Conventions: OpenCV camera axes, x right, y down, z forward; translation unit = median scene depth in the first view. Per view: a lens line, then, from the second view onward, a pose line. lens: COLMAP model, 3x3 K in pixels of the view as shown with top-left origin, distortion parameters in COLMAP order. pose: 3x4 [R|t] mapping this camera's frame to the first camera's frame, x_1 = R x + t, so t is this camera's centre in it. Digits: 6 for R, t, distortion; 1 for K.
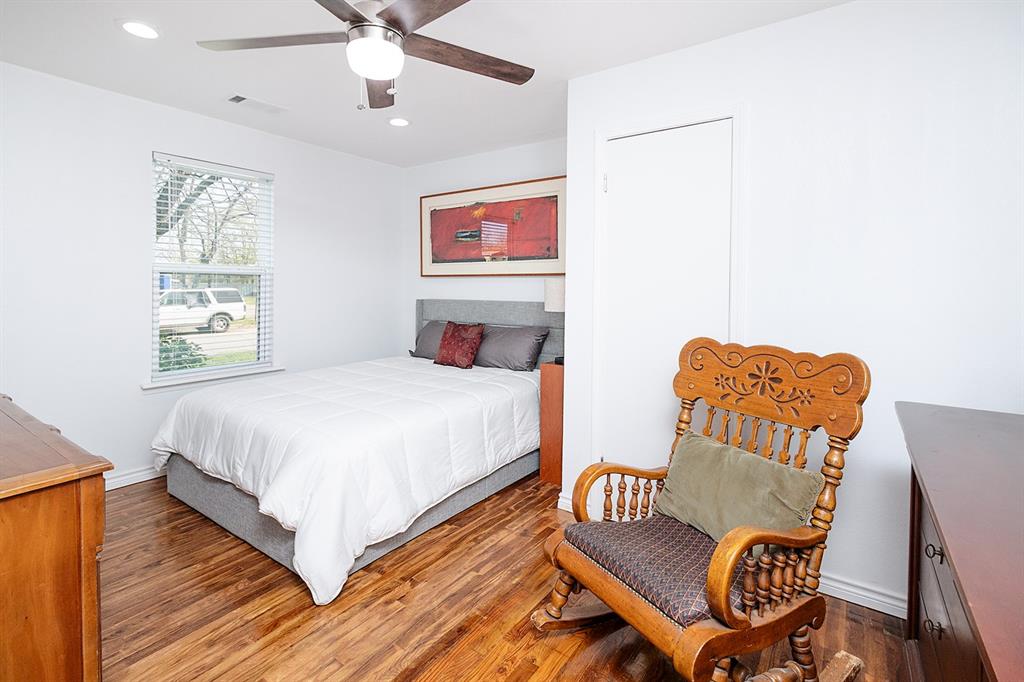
lens RADIAL K [[478.5, 0, 510.5], [0, 478.5, 326.1], [0, 0, 1]] dist [0.000961, 0.000091]
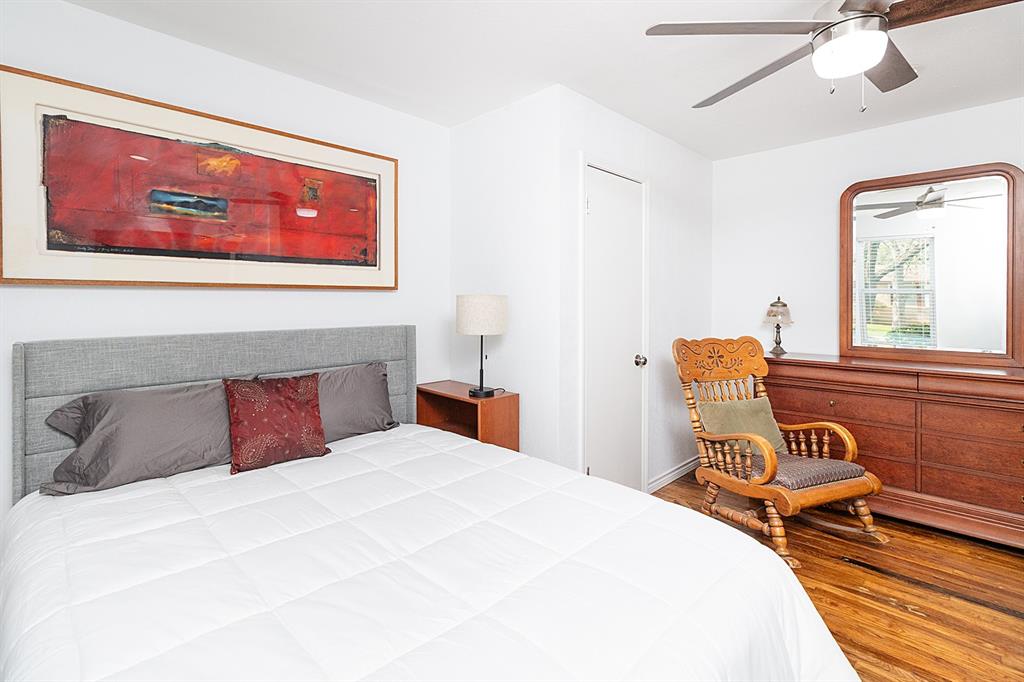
lens RADIAL K [[478.5, 0, 510.5], [0, 478.5, 326.1], [0, 0, 1]] dist [0.000961, 0.000091]
pose [[0.164875, -0.054009, 0.984835, -0.583927], [0.085721, 0.995506, 0.040243, -0.060767], [-0.982582, 0.077786, 0.168764, 0.669479]]
